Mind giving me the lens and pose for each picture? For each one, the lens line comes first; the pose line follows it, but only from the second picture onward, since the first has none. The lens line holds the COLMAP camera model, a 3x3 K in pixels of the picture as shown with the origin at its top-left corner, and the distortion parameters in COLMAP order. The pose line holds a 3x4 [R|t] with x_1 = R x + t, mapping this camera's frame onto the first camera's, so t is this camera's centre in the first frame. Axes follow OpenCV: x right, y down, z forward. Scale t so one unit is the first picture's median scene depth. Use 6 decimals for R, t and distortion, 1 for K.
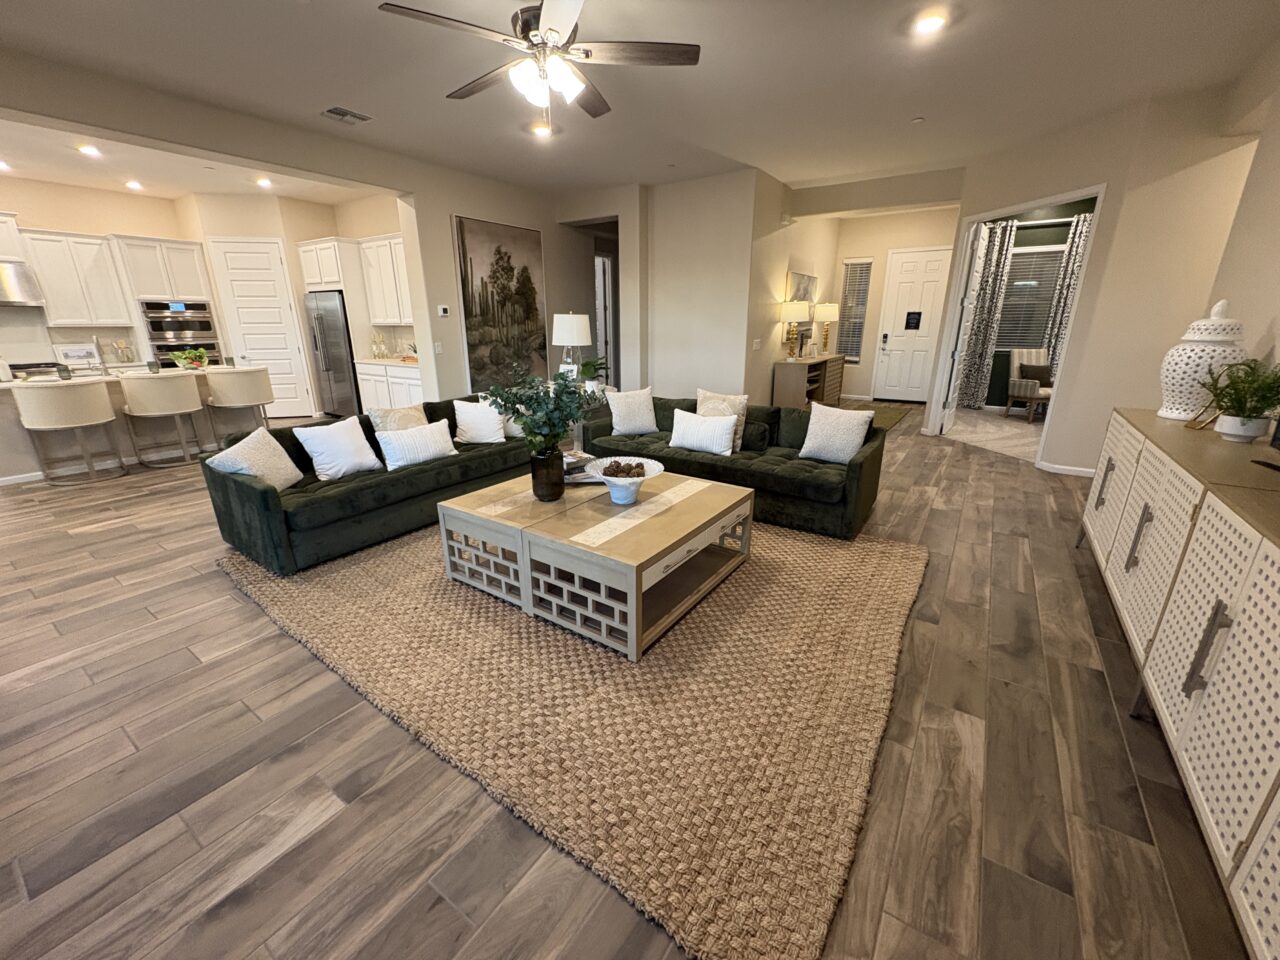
lens RADIAL K [[508.1, 0, 640.0], [0, 508.1, 480.0], [0, 0, 1]] dist [-0.003038, -0.000140]
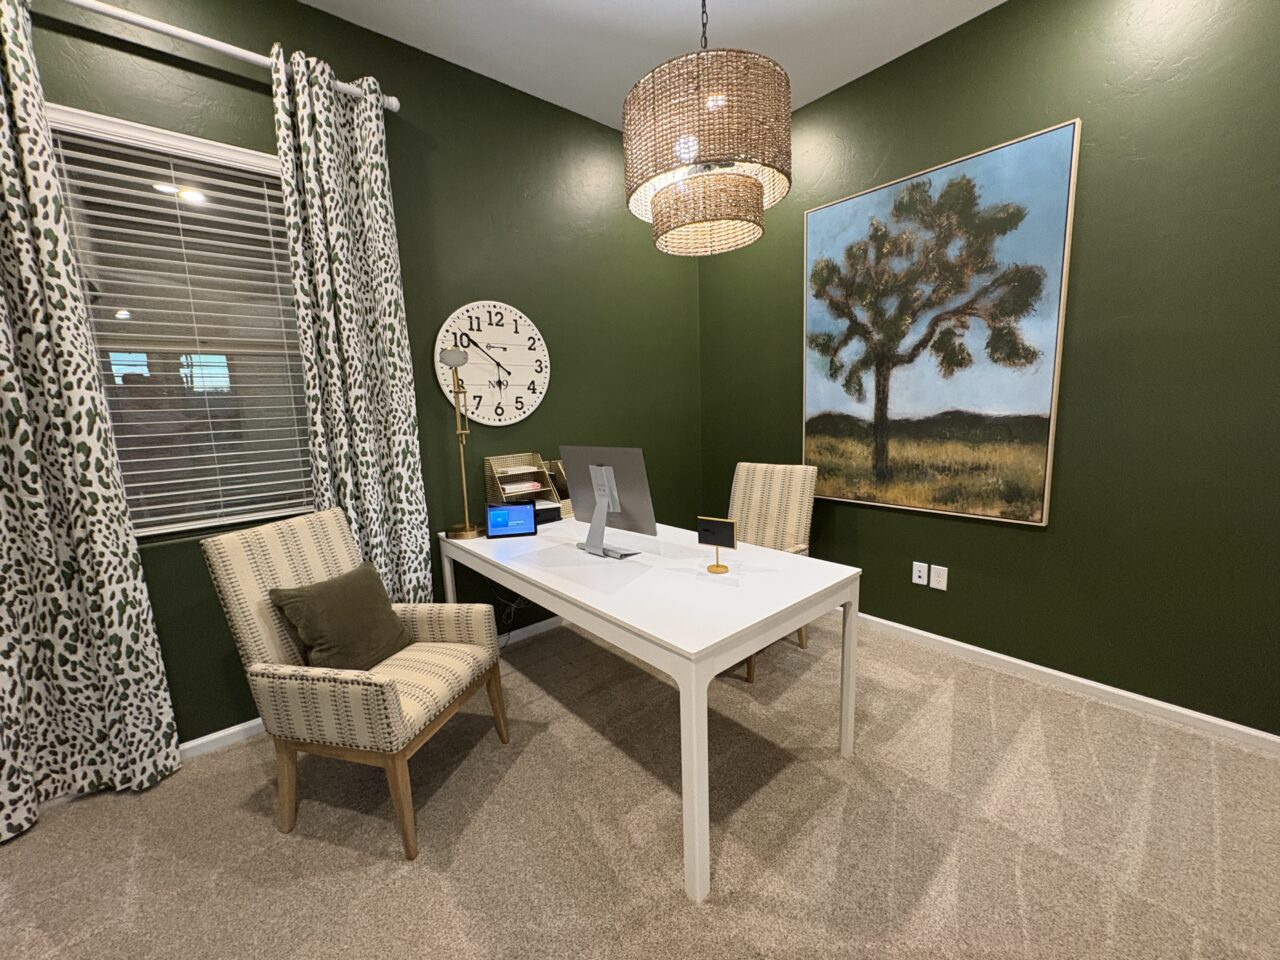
lens RADIAL K [[508.1, 0, 640.0], [0, 508.1, 480.0], [0, 0, 1]] dist [-0.003038, -0.000140]
pose [[0.258395, -0.145323, 0.955046, 0.574285], [0.320712, 0.945454, 0.057092, -0.234060], [-0.911249, 0.291543, 0.290908, 0.756071]]
